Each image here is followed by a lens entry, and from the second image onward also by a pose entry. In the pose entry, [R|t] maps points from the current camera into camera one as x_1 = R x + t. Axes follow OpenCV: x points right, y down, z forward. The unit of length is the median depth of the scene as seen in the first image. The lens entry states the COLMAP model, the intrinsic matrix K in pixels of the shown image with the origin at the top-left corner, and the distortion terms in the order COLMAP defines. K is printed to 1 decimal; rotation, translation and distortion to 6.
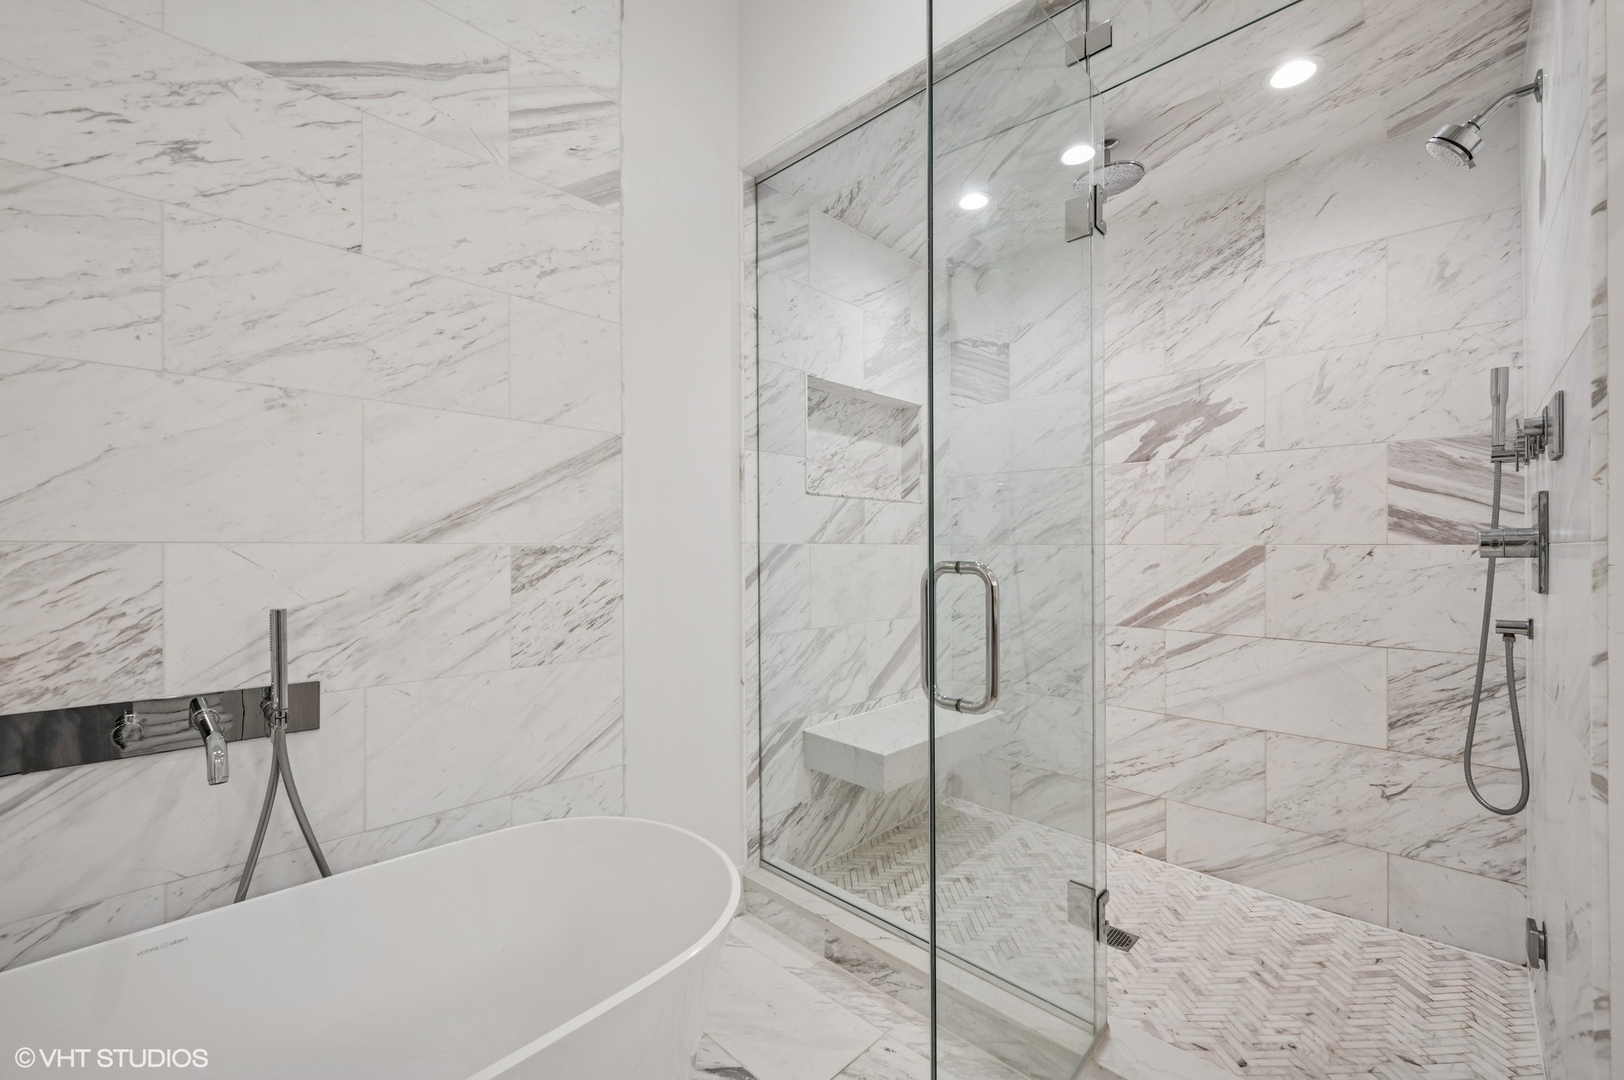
lens RADIAL K [[675.5, 0, 810.7], [0, 675.5, 548.1], [0, 0, 1]] dist [-0.004558, 0.000780]
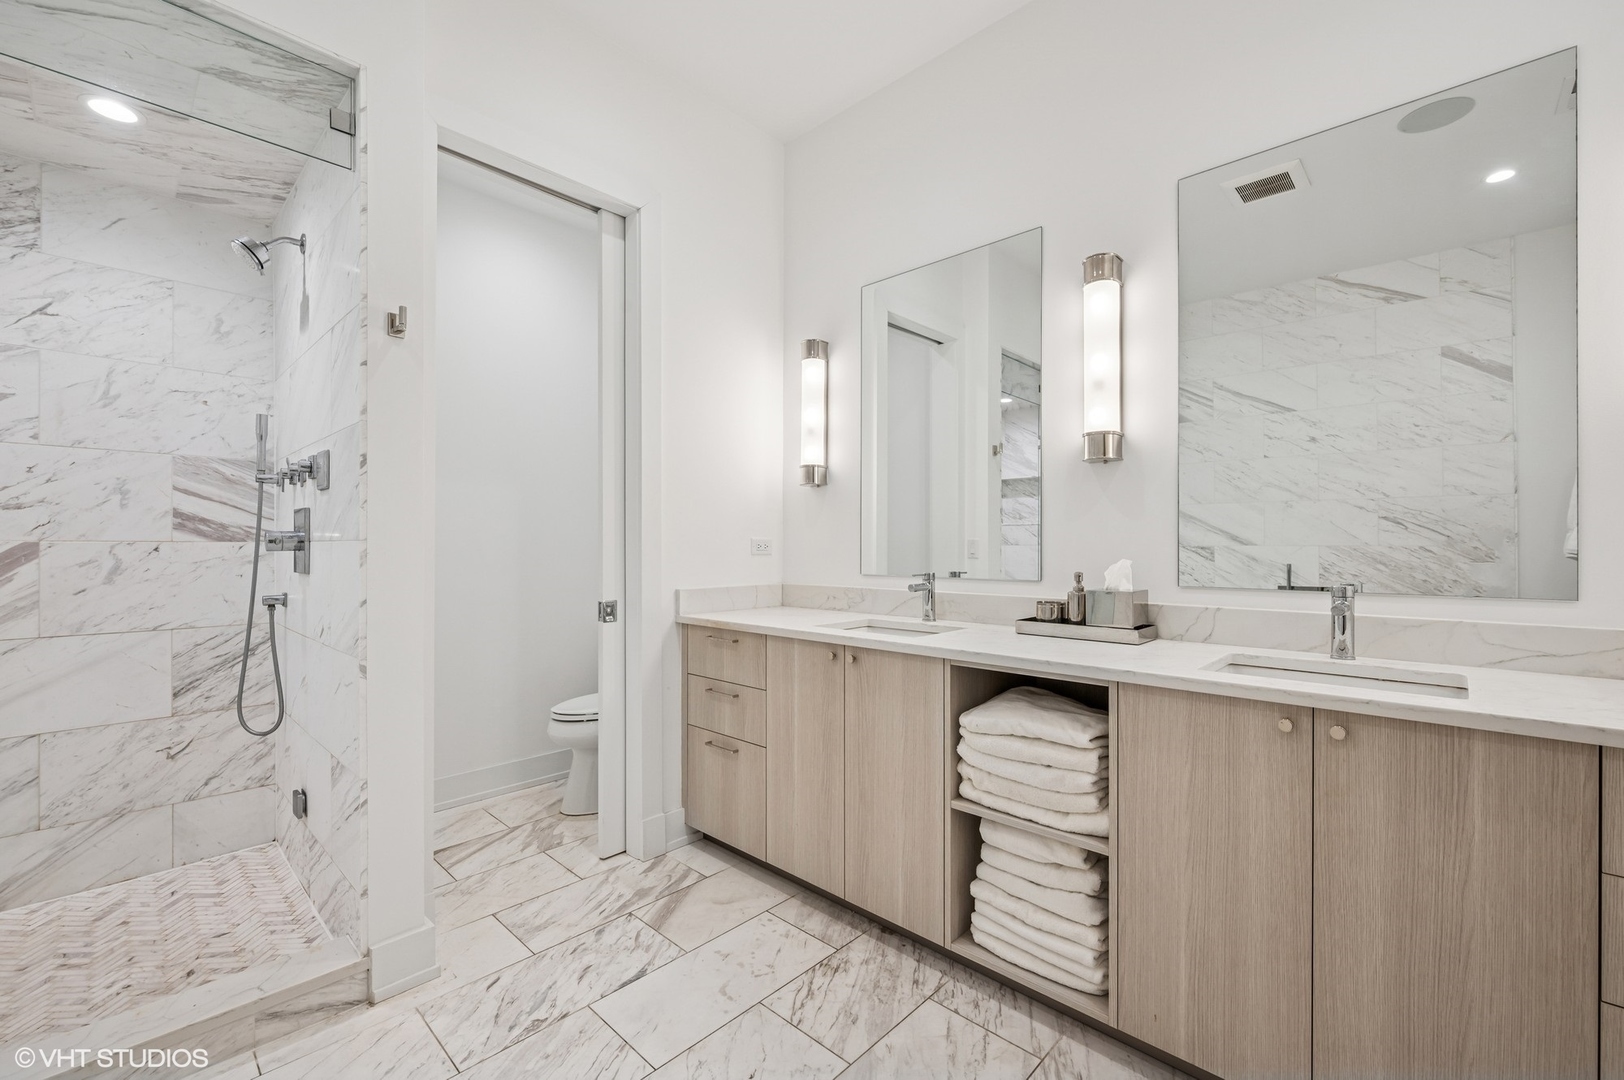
lens RADIAL K [[675.5, 0, 811.2], [0, 675.5, 542.0], [0, 0, 1]] dist [-0.004558, 0.000780]
pose [[-0.003618, 0.003903, 0.999986, -0.334882], [0.000644, 0.999992, -0.003901, 0.000772], [-0.999993, 0.000630, -0.003620, -0.114587]]
